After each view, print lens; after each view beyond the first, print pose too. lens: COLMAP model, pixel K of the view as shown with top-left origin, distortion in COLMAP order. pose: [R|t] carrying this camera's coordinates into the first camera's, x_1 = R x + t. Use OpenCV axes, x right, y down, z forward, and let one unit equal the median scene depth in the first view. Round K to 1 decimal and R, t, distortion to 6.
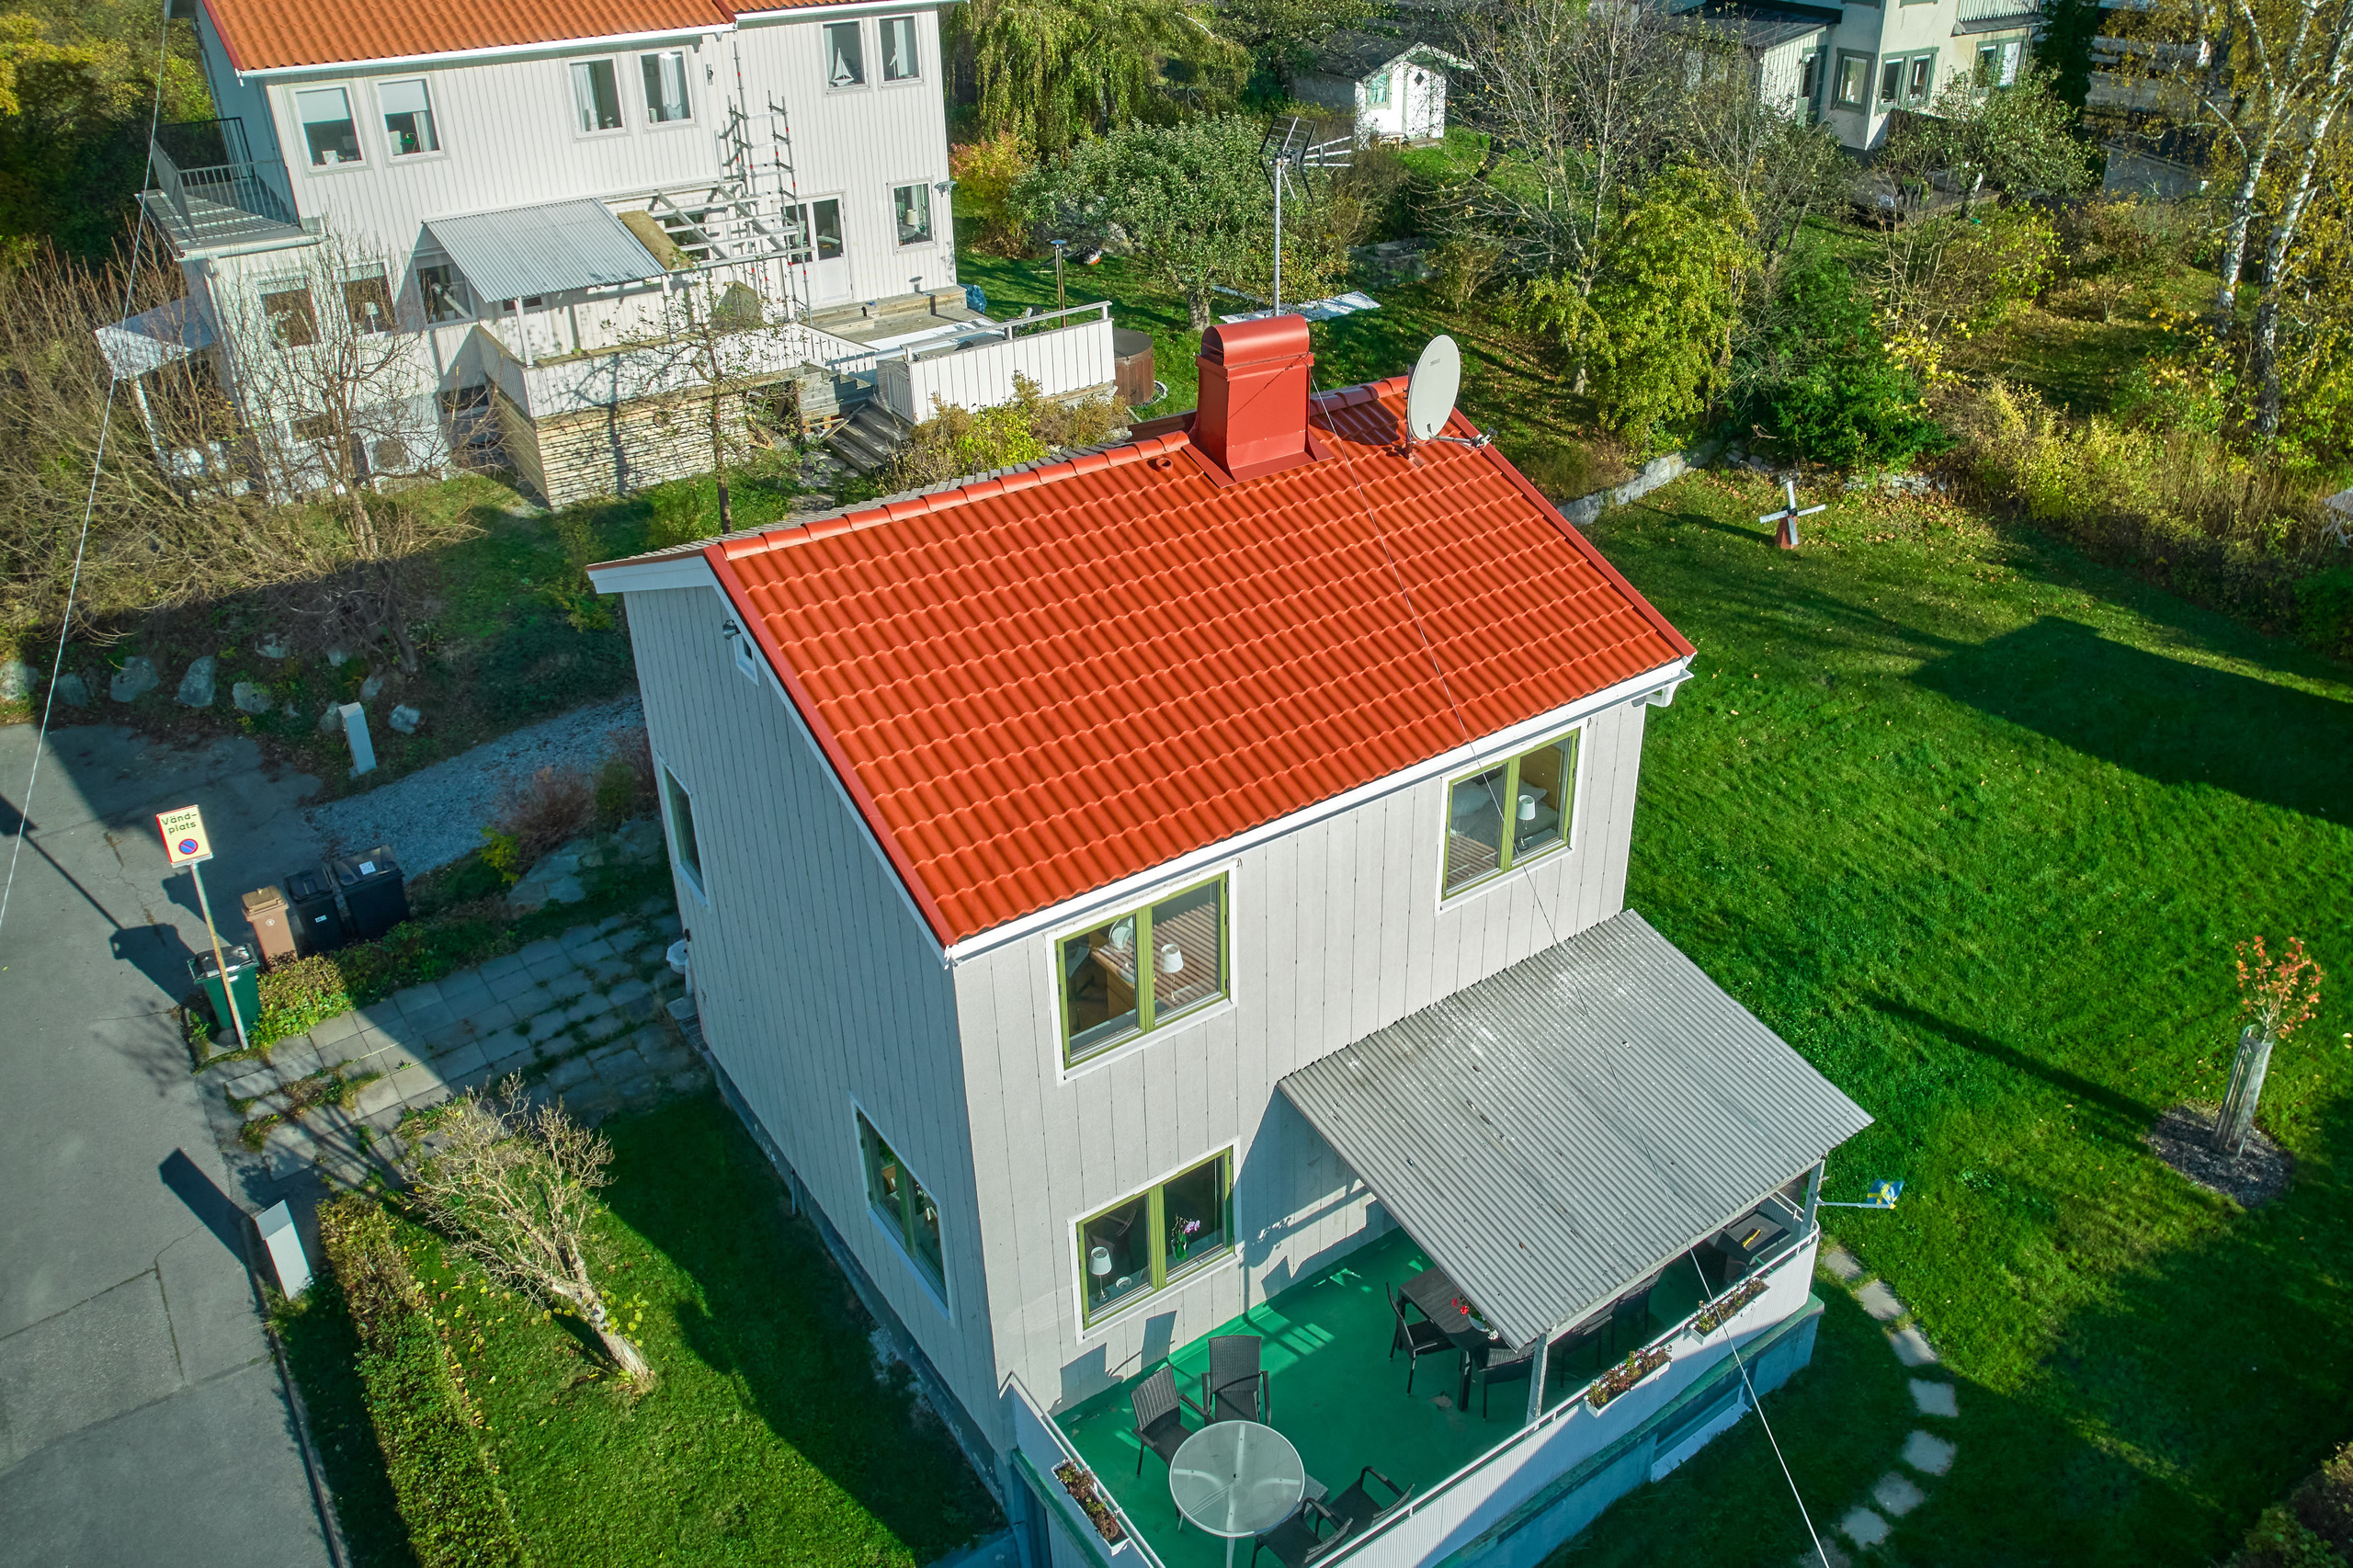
lens RADIAL K [[1783.0, 0, 1176.5], [0, 1783.0, 784.0], [0, 0, 1]] dist [-0.045878, -0.000798]
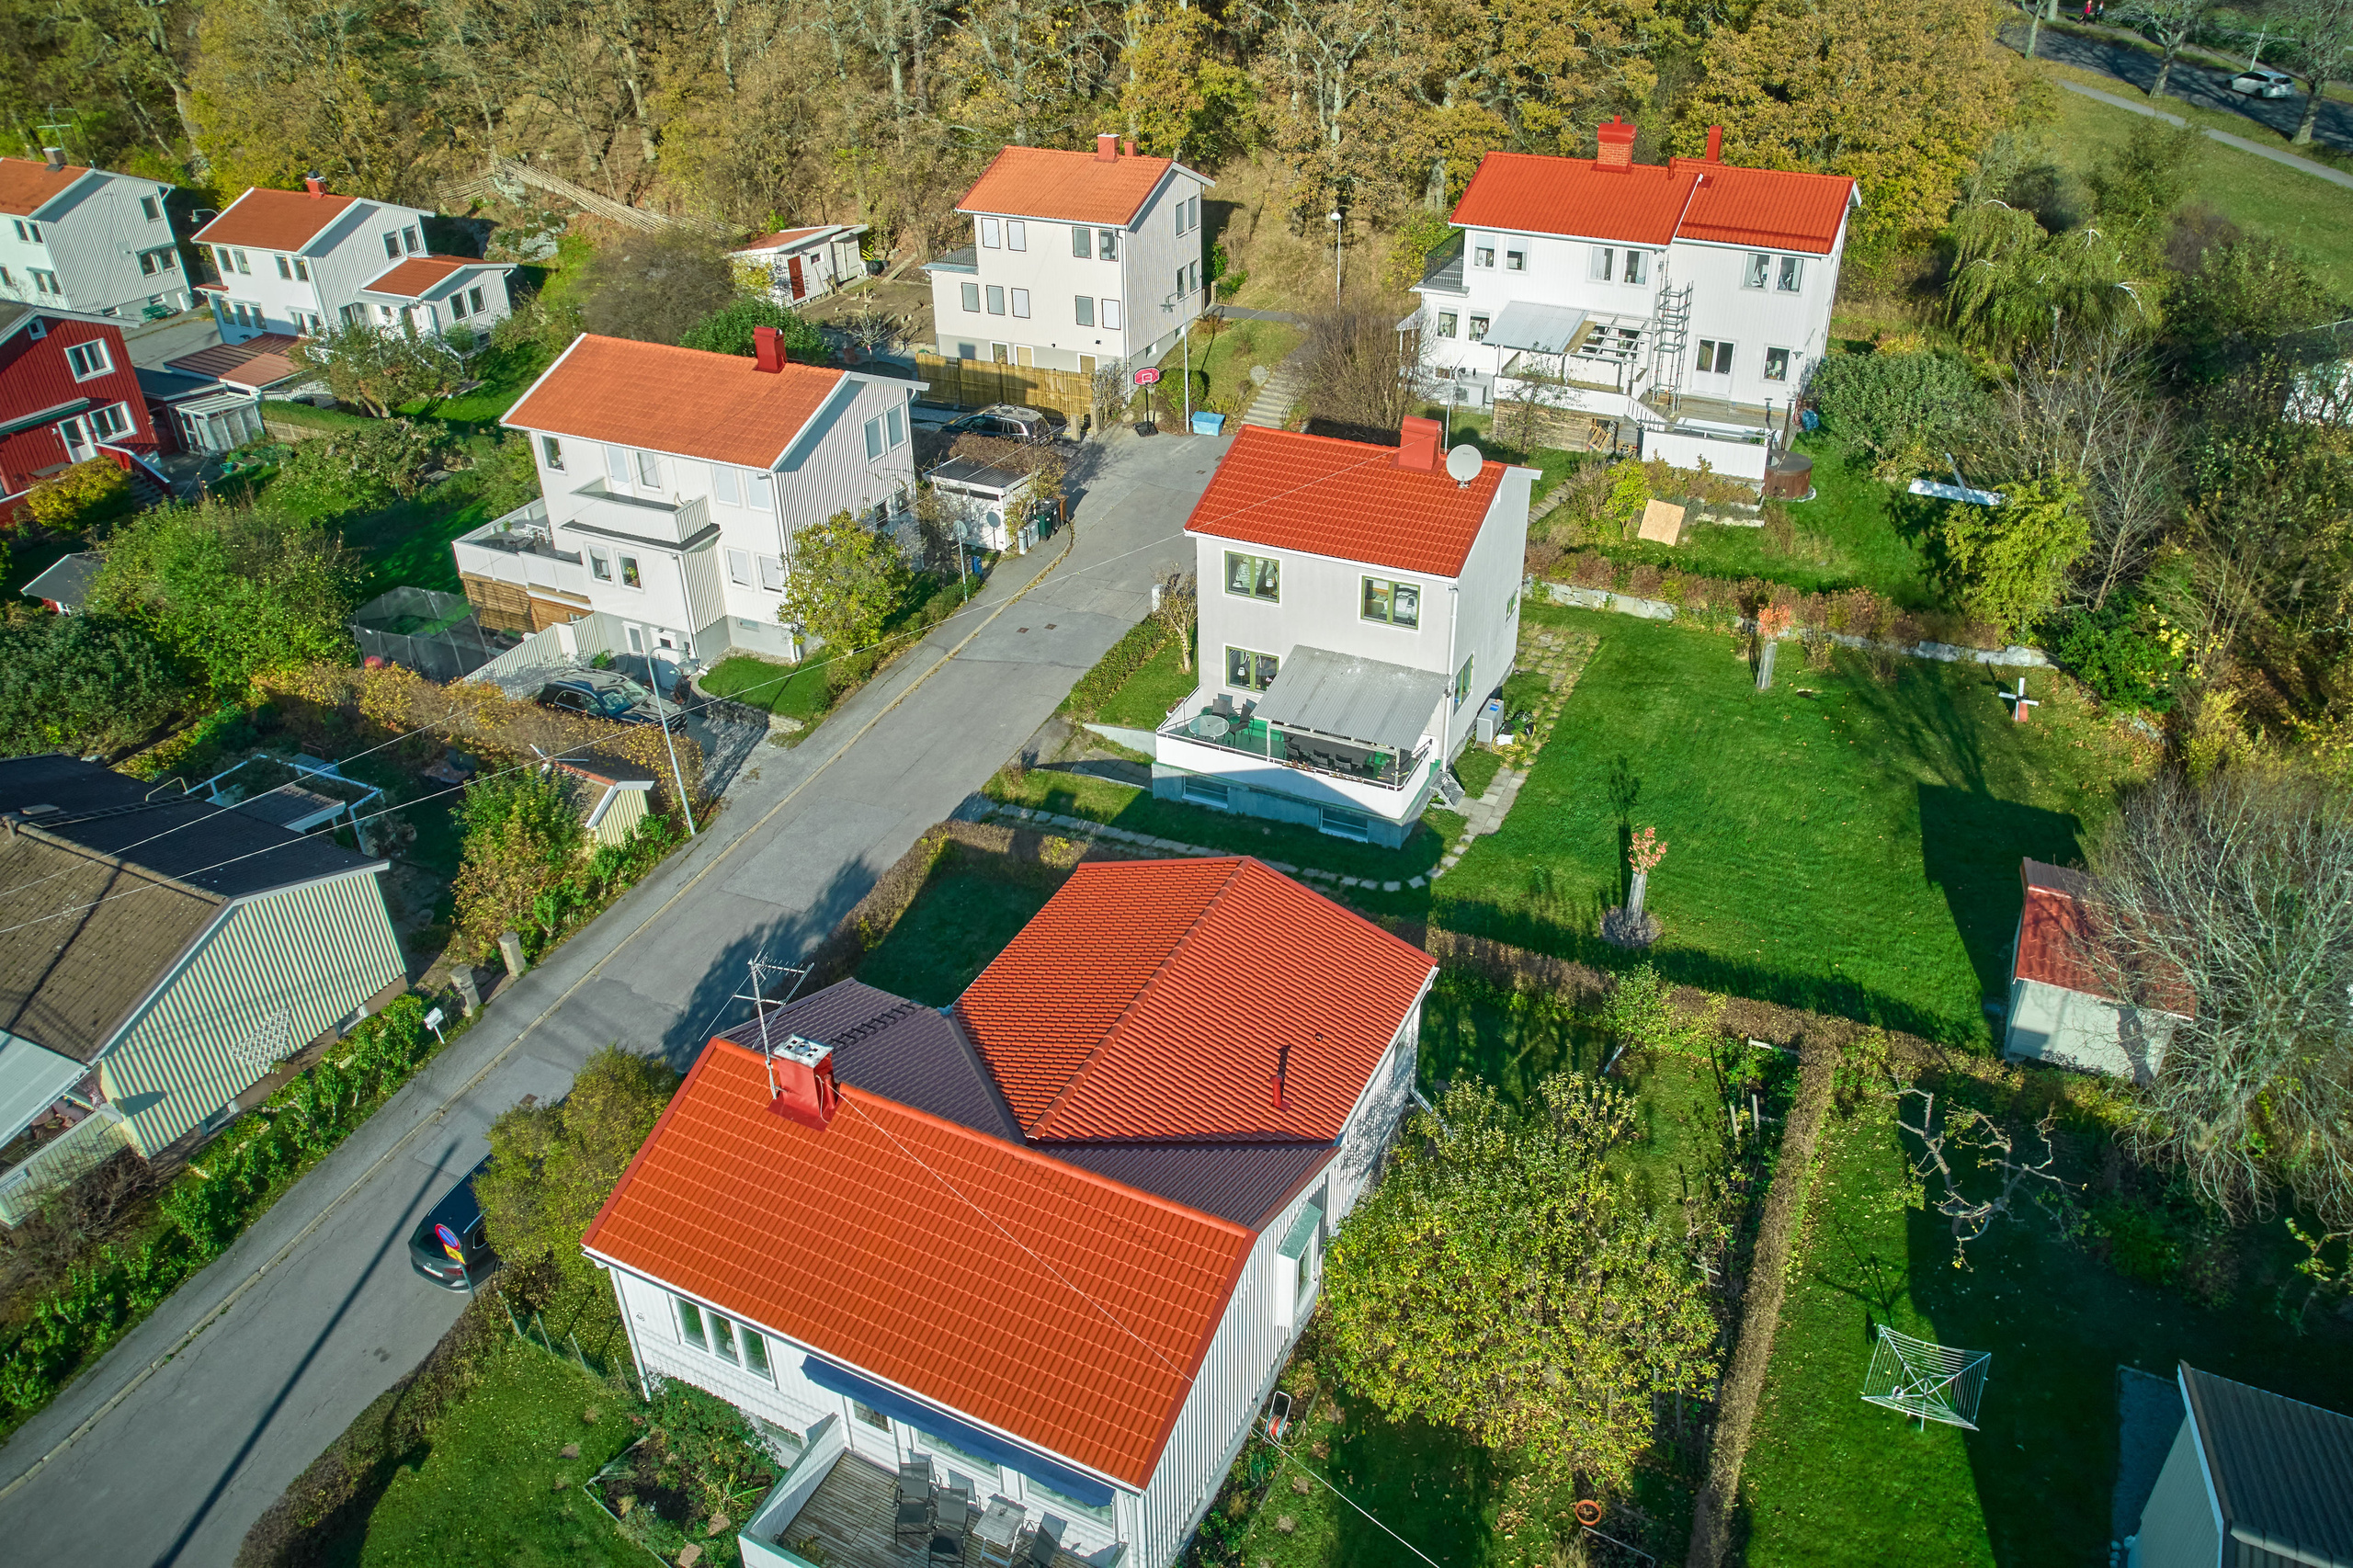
lens RADIAL K [[1620.0, 0, 1176.5], [0, 1620.0, 784.0], [0, 0, 1]] dist [-0.000734, -0.000279]
pose [[0.488713, 0.473815, -0.732570, 1.153886], [-0.437170, 0.859648, 0.264362, -0.152269], [0.755011, 0.191060, 0.627259, -0.479215]]
